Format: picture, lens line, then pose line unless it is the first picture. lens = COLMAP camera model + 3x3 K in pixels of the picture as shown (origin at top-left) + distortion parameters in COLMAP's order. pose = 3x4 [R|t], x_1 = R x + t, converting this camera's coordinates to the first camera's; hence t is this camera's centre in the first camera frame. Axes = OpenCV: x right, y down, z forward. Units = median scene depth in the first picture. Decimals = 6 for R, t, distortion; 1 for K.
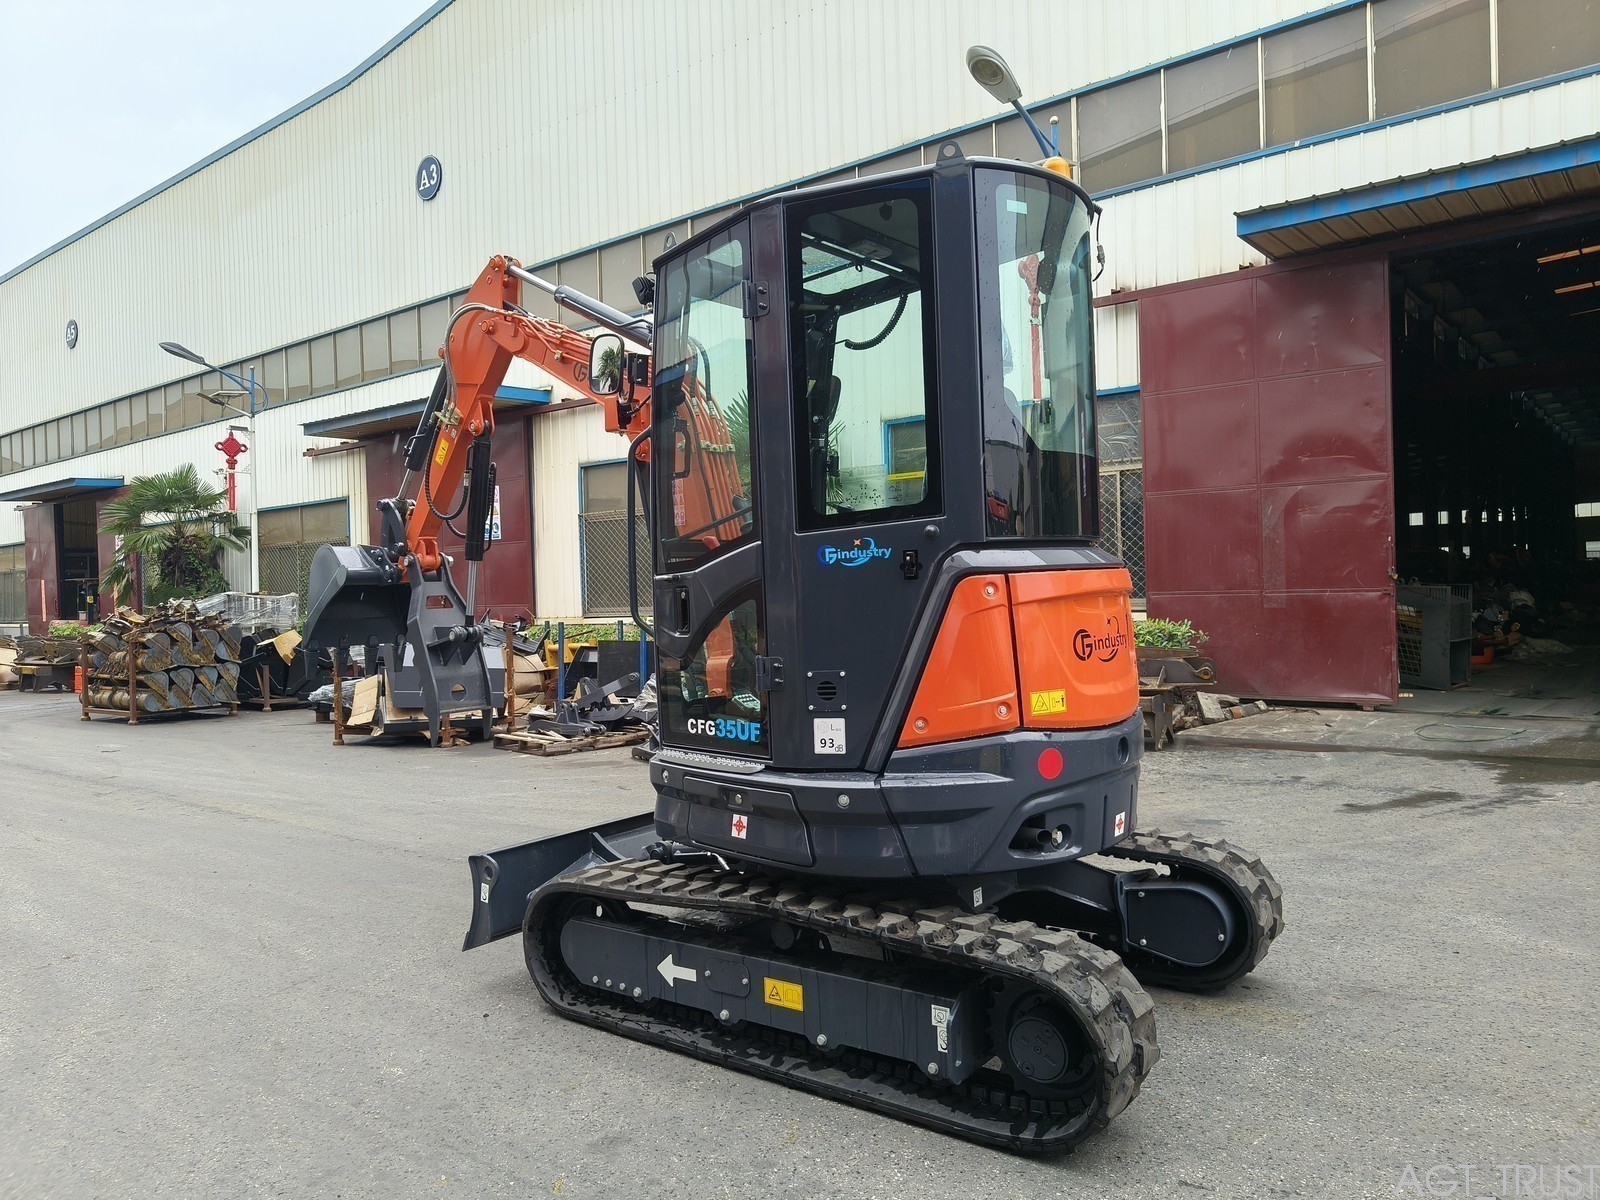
lens RADIAL K [[1118.1, 0, 803.4], [0, 1118.1, 595.9], [0, 0, 1]] dist [0.011142, -0.001191]
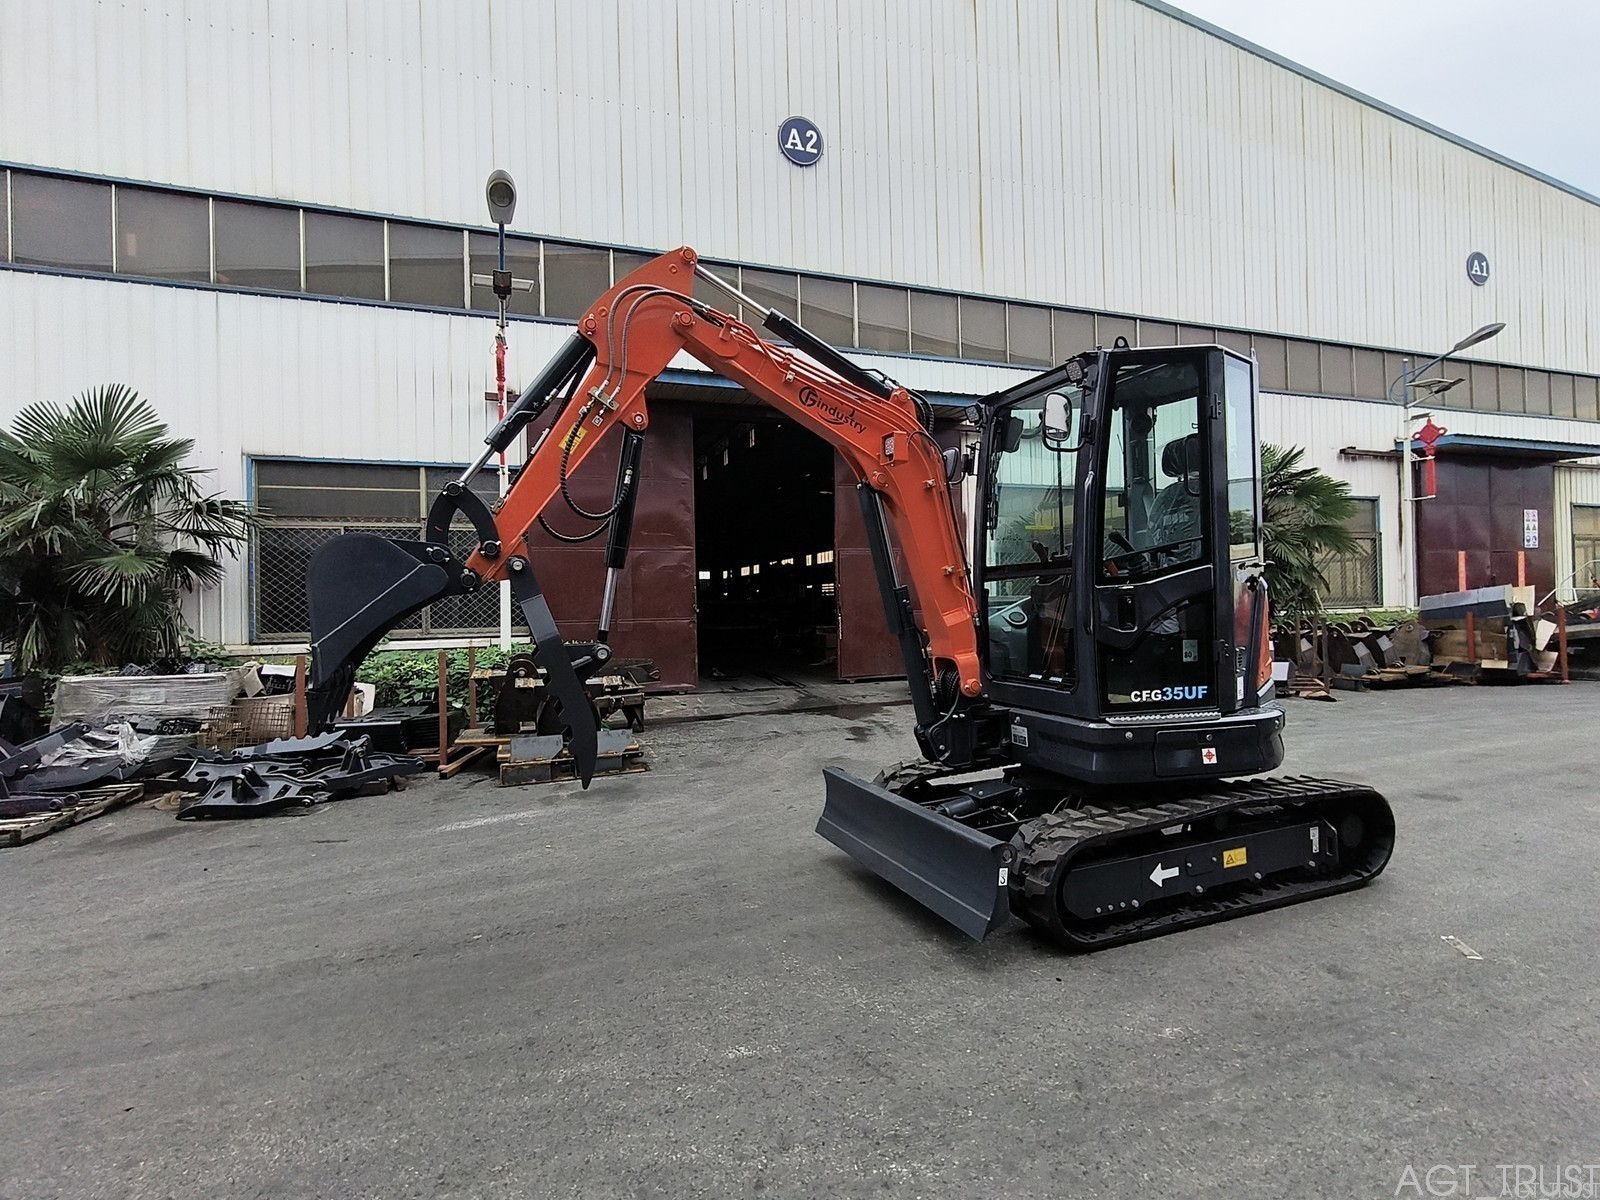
lens RADIAL K [[782.3, 0, 805.1], [0, 782.3, 599.4], [0, 0, 1]] dist [0.002405, 0.001836]
pose [[0.519193, 0.021604, 0.854384, -1.126012], [0.014003, 0.999331, -0.033778, 0.024052], [-0.854542, 0.029501, 0.518543, 0.836656]]
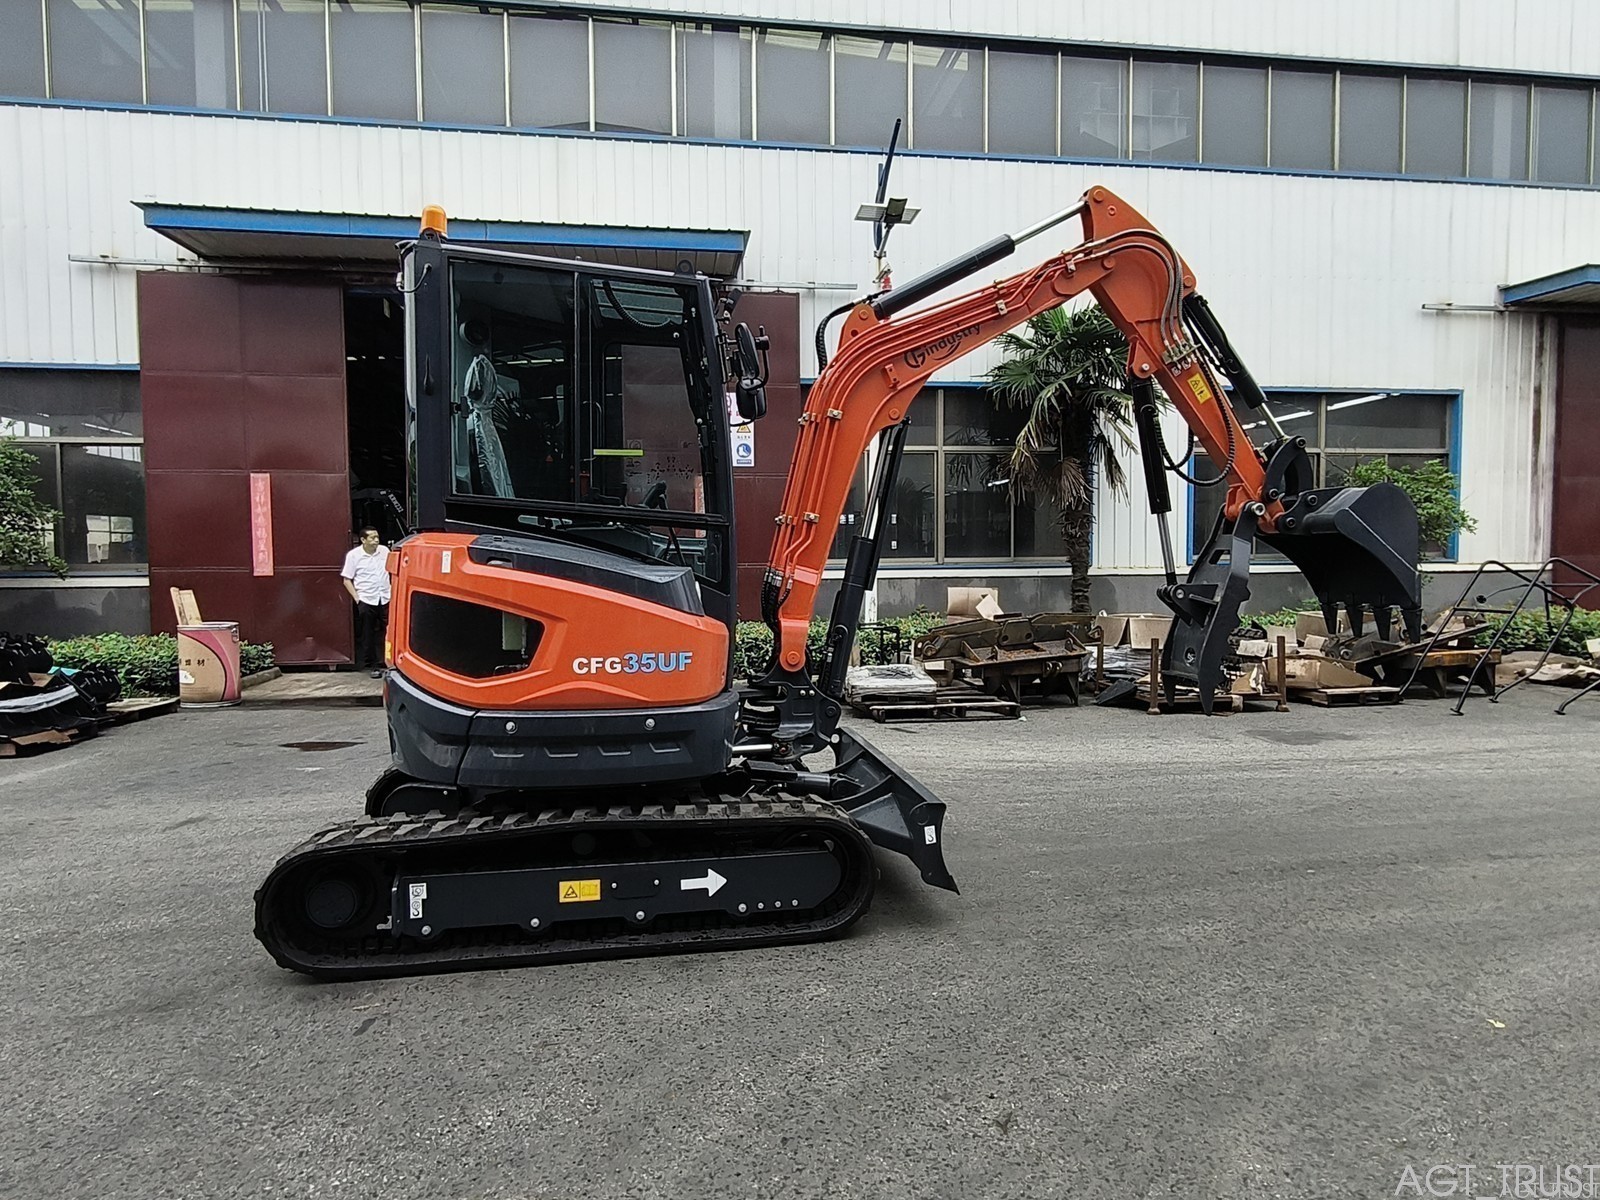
lens RADIAL K [[931.1, 0, 807.5], [0, 931.1, 600.2], [0, 0, 1]] dist [0.001365, 0.005220]
pose [[-0.681881, 0.068926, -0.728208, 0.706338], [0.022723, 0.997066, 0.073097, -0.034829], [0.731110, 0.033297, -0.681446, 1.989612]]
